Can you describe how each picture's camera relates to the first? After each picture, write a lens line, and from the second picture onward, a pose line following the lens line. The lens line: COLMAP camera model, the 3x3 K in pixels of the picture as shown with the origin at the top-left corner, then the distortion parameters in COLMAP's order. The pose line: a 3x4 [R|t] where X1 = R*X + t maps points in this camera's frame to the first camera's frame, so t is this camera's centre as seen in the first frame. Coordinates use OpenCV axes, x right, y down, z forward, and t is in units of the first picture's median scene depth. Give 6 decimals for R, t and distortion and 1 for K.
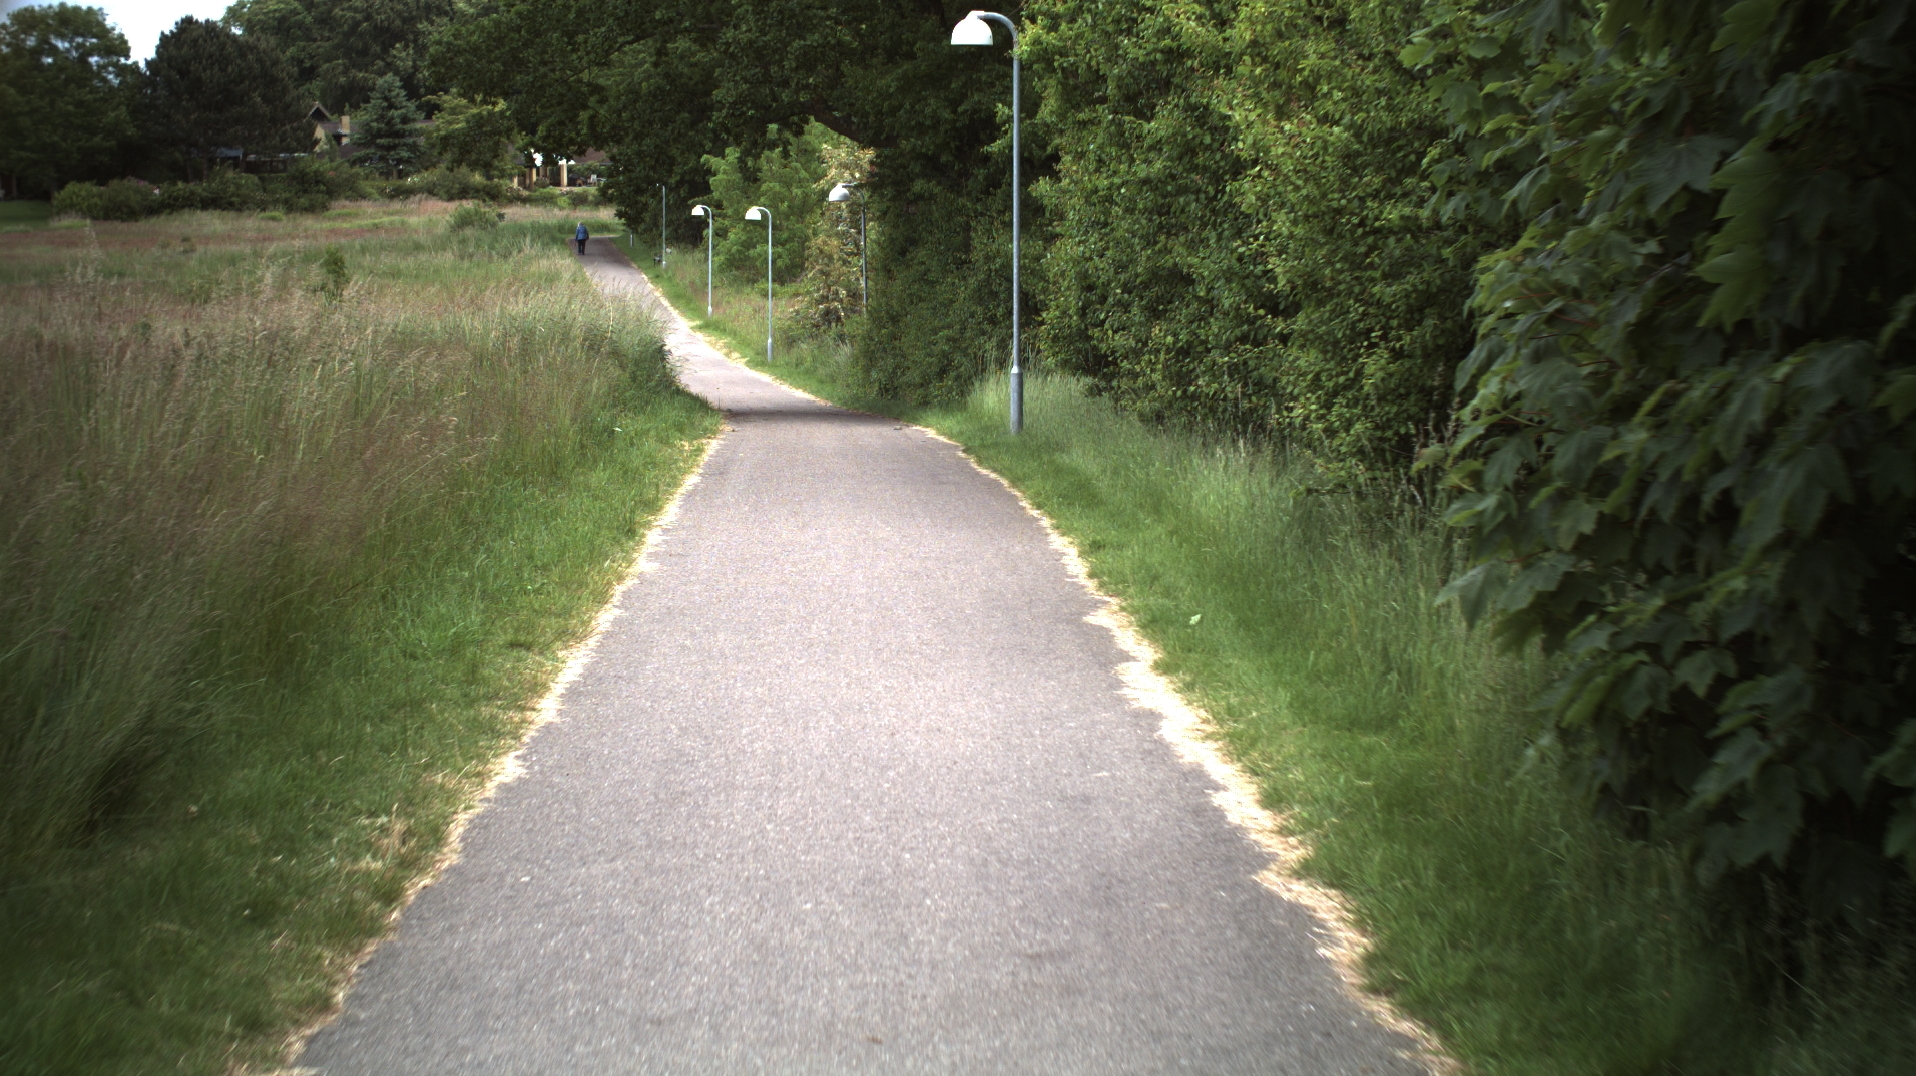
lens RADIAL K [[3376.0, 0, 958.0], [0, 3376.0, 538.0], [0, 0, 1]] dist [-0.292593, 0.429237]
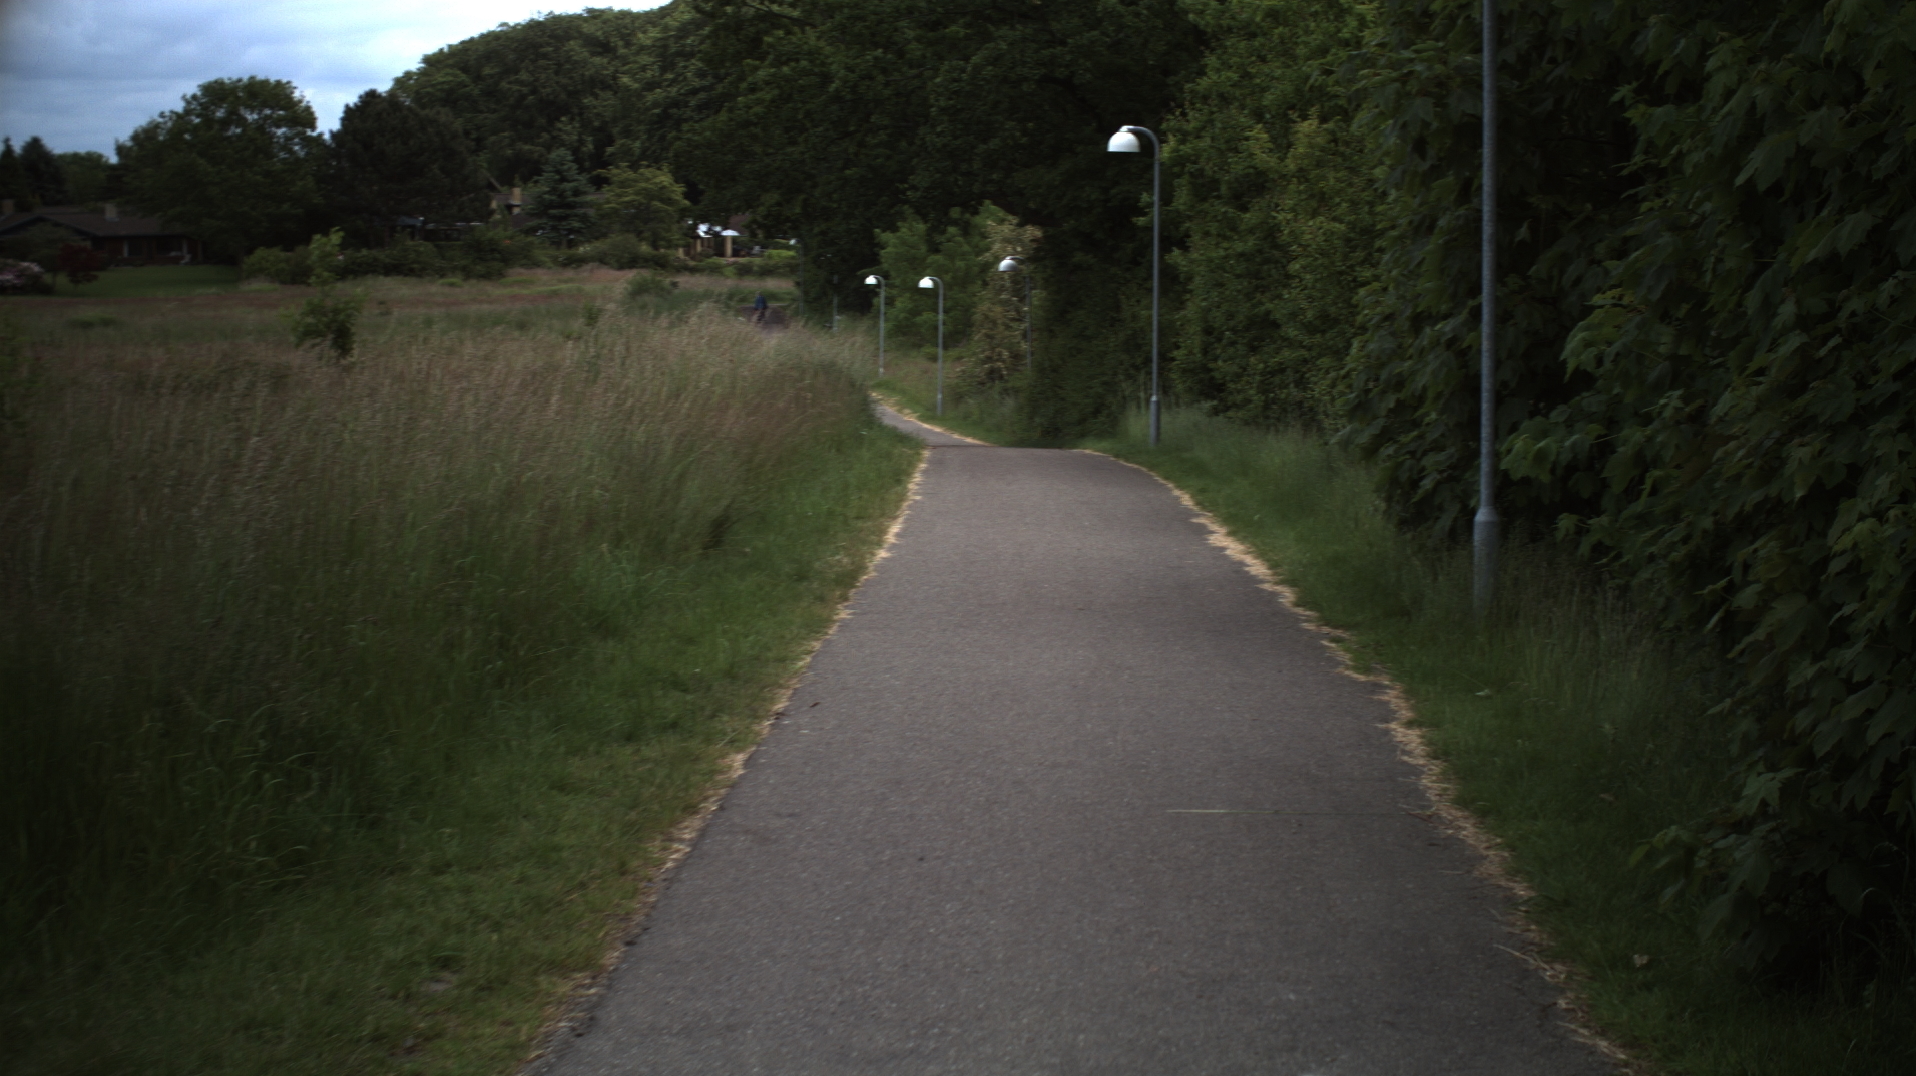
lens RADIAL K [[3376.0, 0, 958.0], [0, 3376.0, 538.0], [0, 0, 1]] dist [-0.292593, 0.429237]
pose [[0.999004, 0.010897, -0.043263, -0.001146], [-0.011844, 0.999694, -0.021713, 0.018383], [0.043013, 0.022204, 0.998828, -0.170431]]
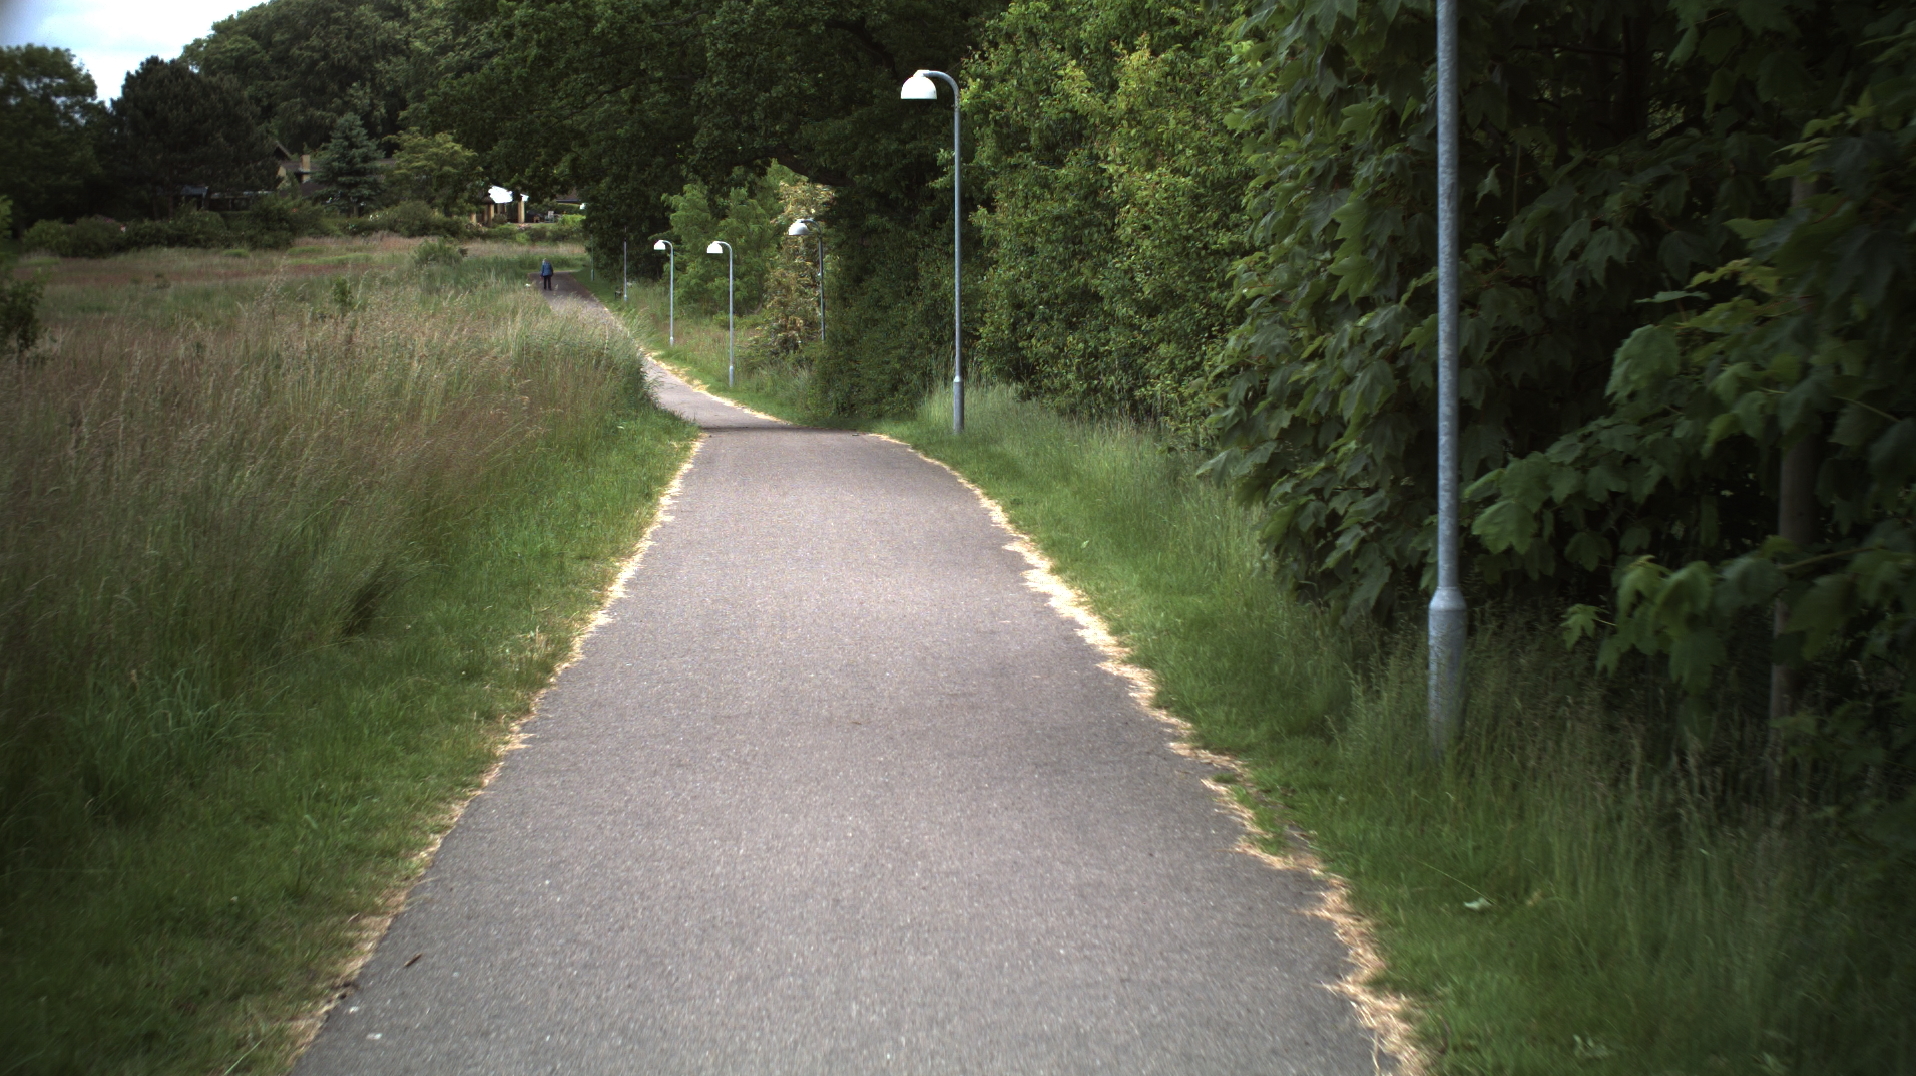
lens RADIAL K [[3376.0, 0, 958.0], [0, 3376.0, 538.0], [0, 0, 1]] dist [-0.292593, 0.429237]
pose [[0.999888, -0.005115, 0.014089, 0.000323], [0.005259, 0.999934, -0.010226, 0.008937], [-0.014035, 0.010299, 0.999848, -0.085556]]
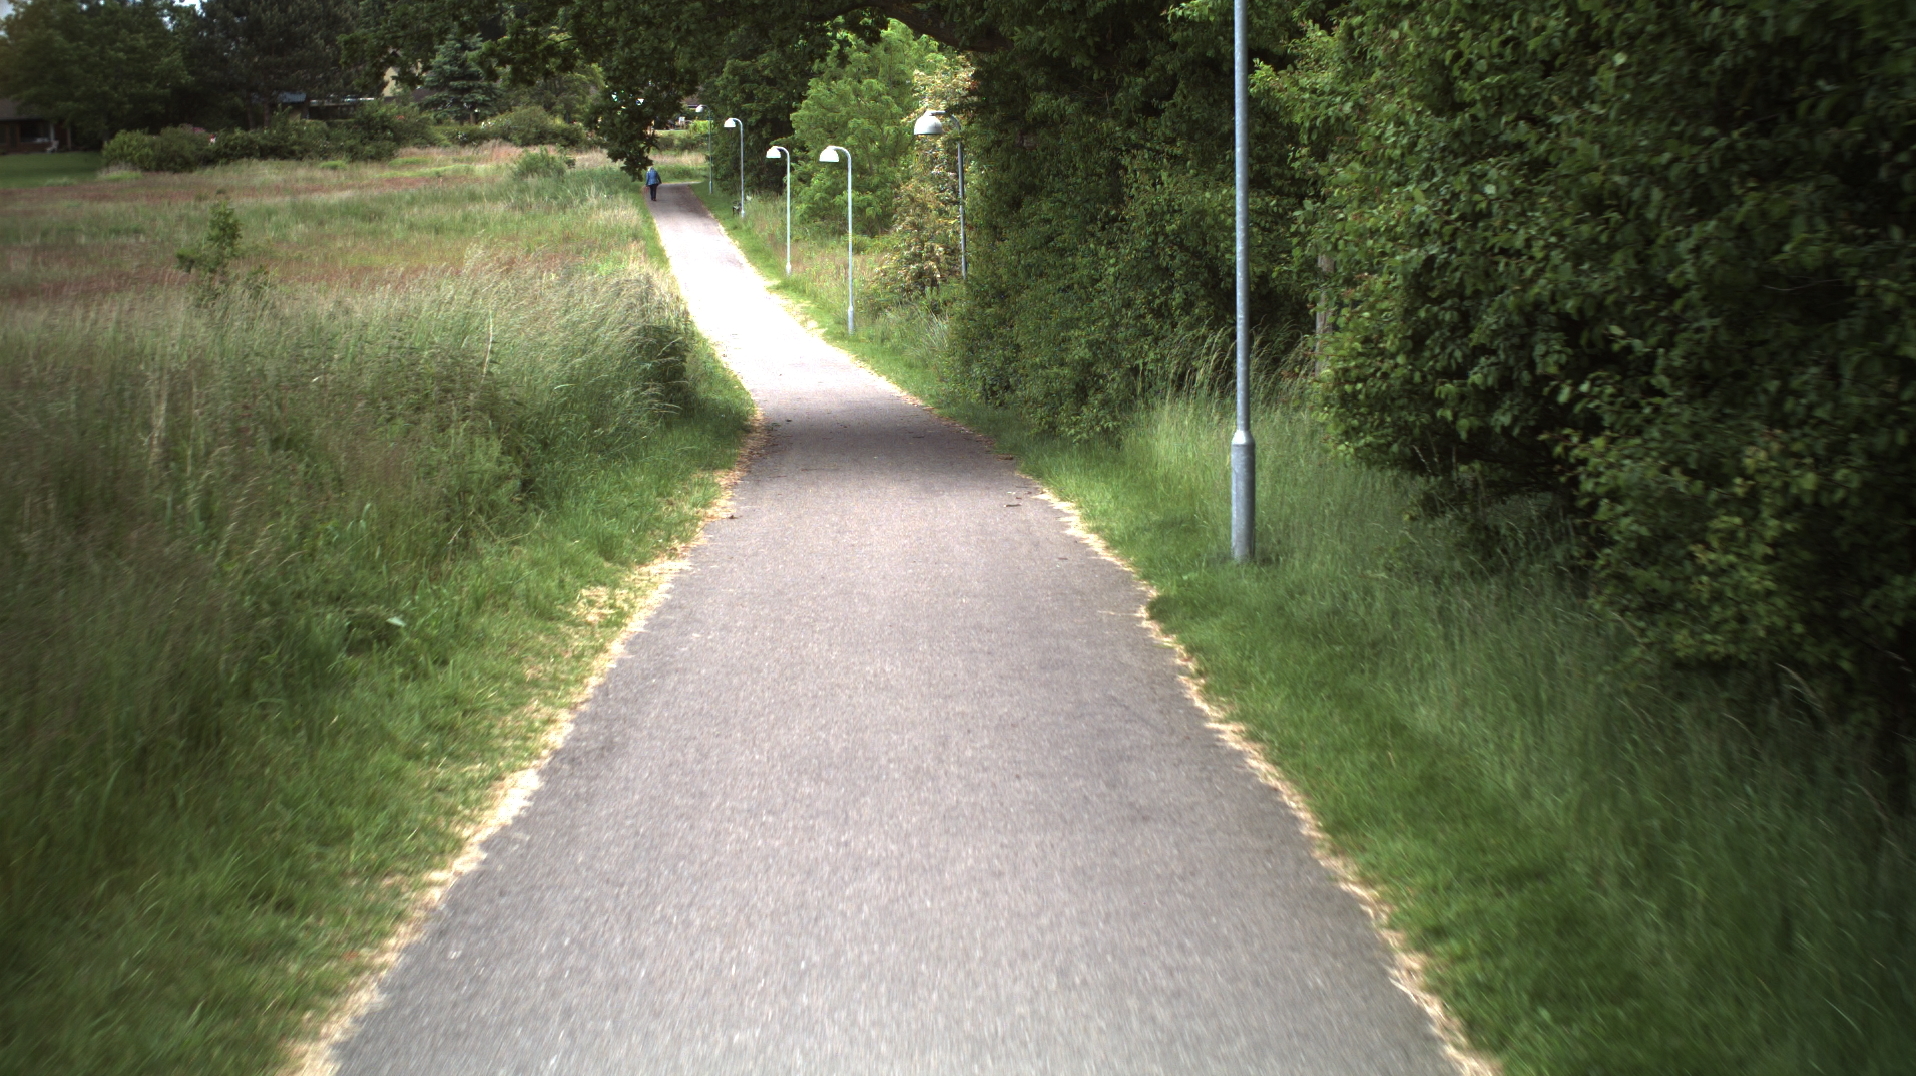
lens RADIAL K [[3376.0, 0, 958.0], [0, 3376.0, 538.0], [0, 0, 1]] dist [-0.292593, 0.429237]
pose [[0.999465, -0.007033, -0.031938, -0.005492], [0.007568, 0.999832, 0.016677, -0.023306], [0.031815, -0.016910, 0.999351, 0.256898]]
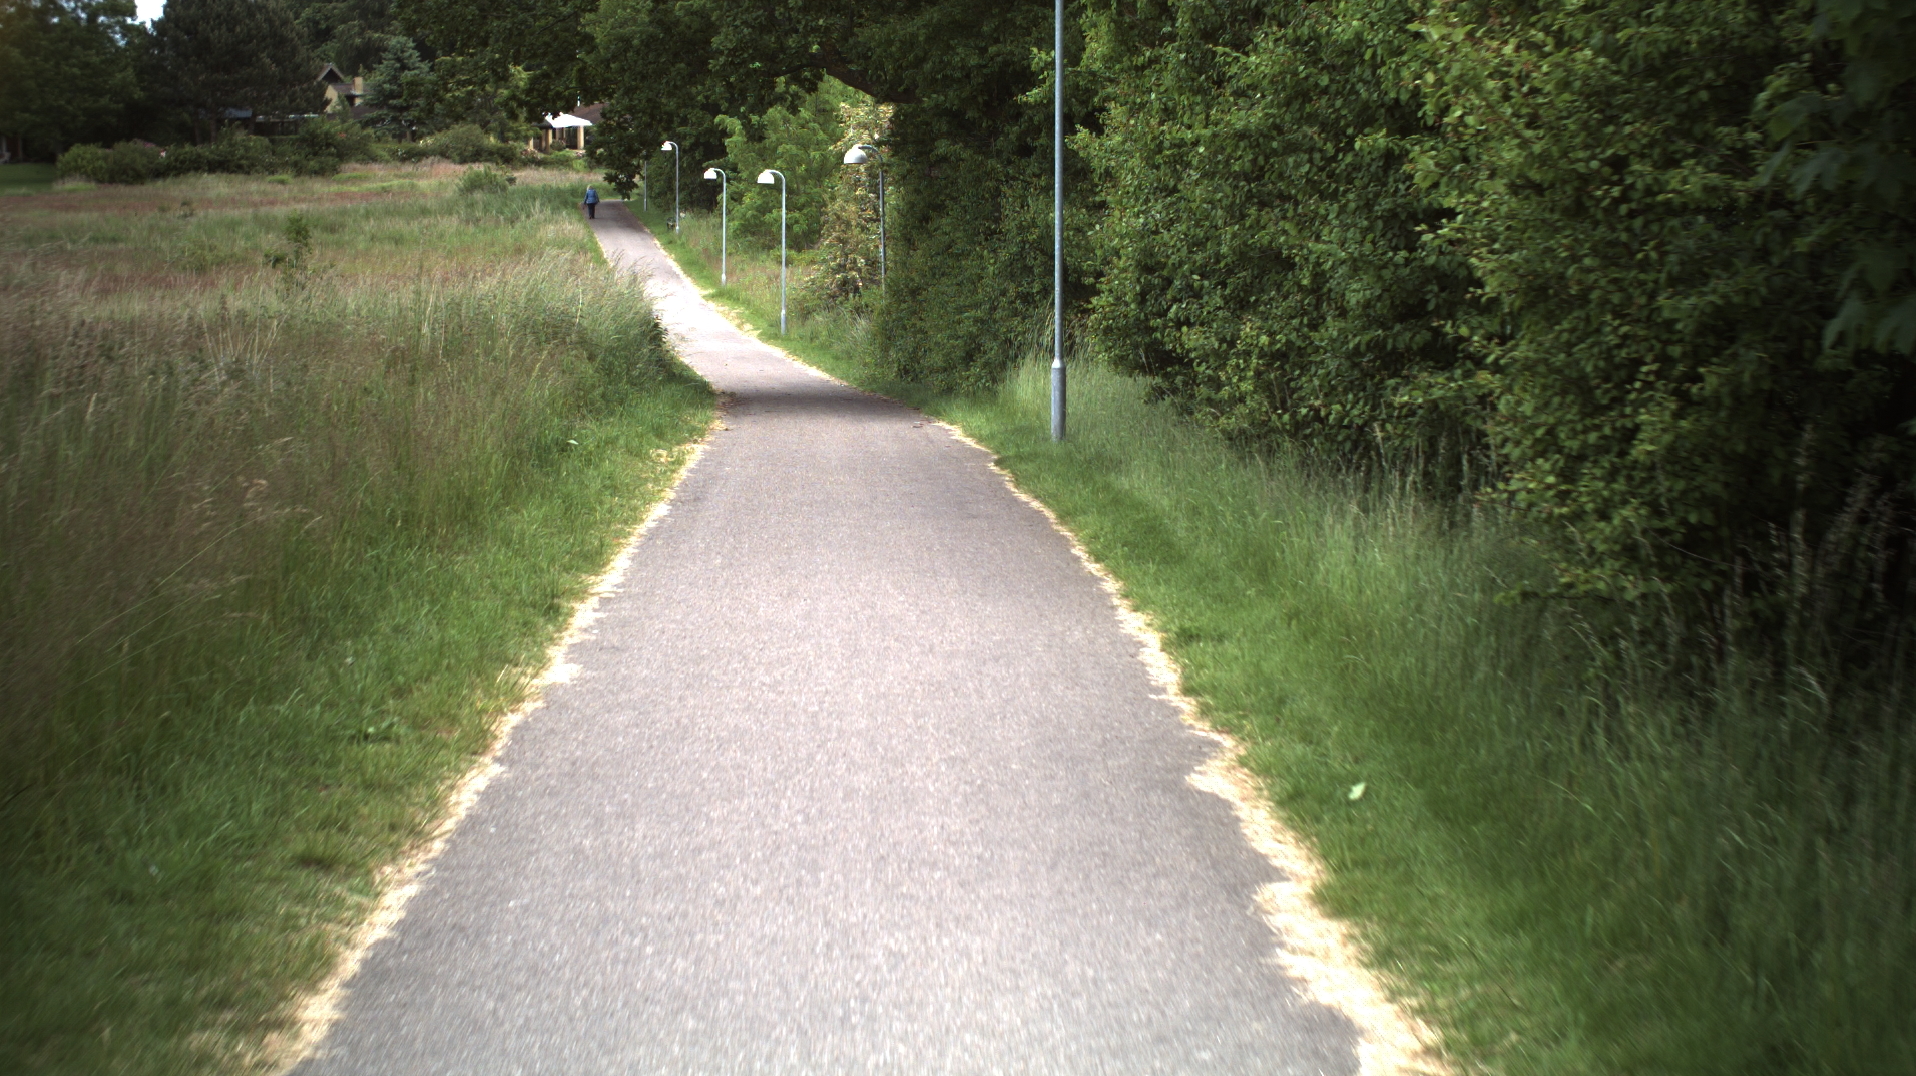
lens RADIAL K [[3376.0, 0, 958.0], [0, 3376.0, 538.0], [0, 0, 1]] dist [-0.292593, 0.429237]
pose [[0.999976, 0.001854, -0.006634, -0.001112], [-0.001782, 0.999940, 0.010799, -0.008361], [0.006654, -0.010787, 0.999920, 0.085844]]
